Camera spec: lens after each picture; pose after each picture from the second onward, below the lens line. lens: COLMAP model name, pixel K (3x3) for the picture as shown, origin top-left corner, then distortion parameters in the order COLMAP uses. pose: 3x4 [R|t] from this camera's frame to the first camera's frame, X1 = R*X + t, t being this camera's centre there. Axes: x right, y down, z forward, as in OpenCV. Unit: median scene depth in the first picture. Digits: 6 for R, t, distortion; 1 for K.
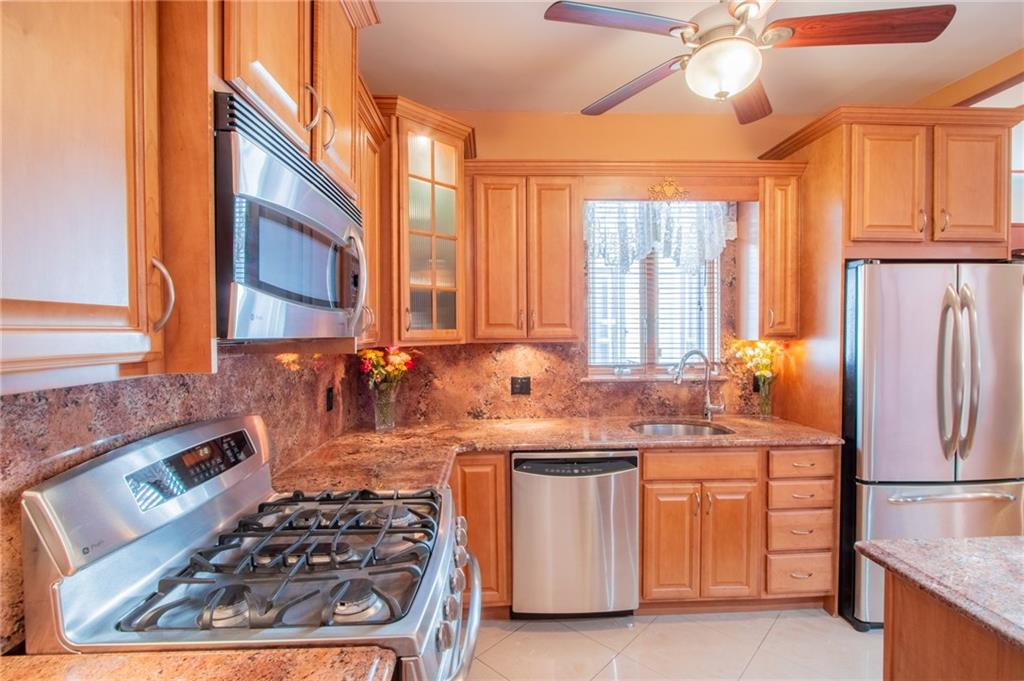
lens RADIAL K [[476.1, 0, 518.9], [0, 476.1, 343.5], [0, 0, 1]] dist [-0.012853, 0.000798]
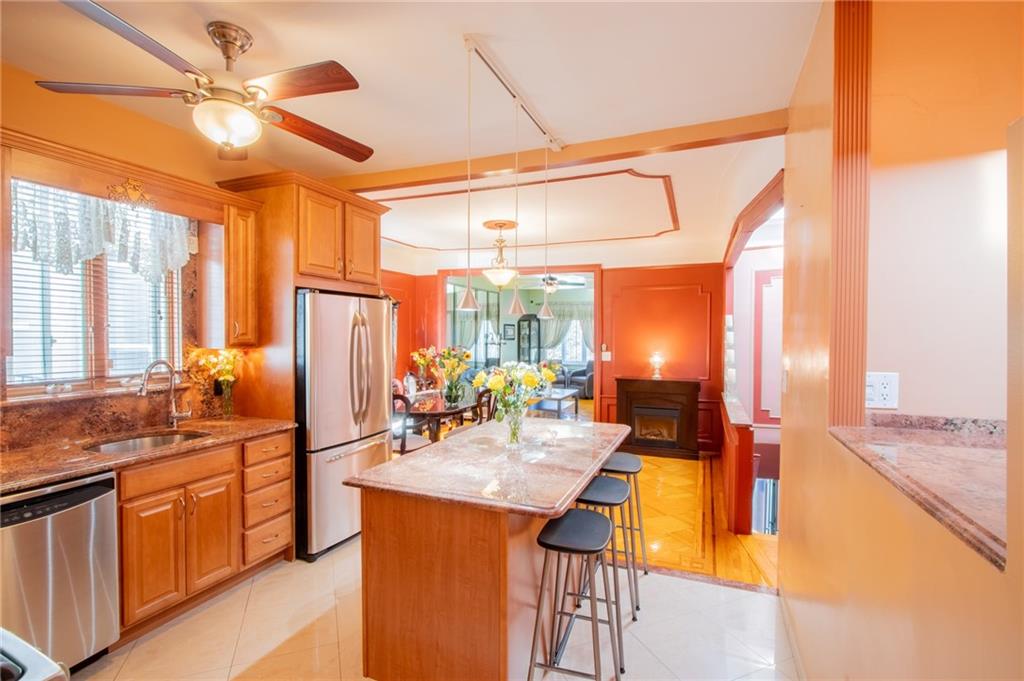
lens RADIAL K [[476.1, 0, 510.7], [0, 476.1, 343.7], [0, 0, 1]] dist [-0.012853, 0.000798]
pose [[0.417859, -0.012906, 0.908420, -0.258707], [0.013460, 0.999877, 0.008014, -0.021427], [-0.908412, 0.008878, 0.417982, -0.093764]]
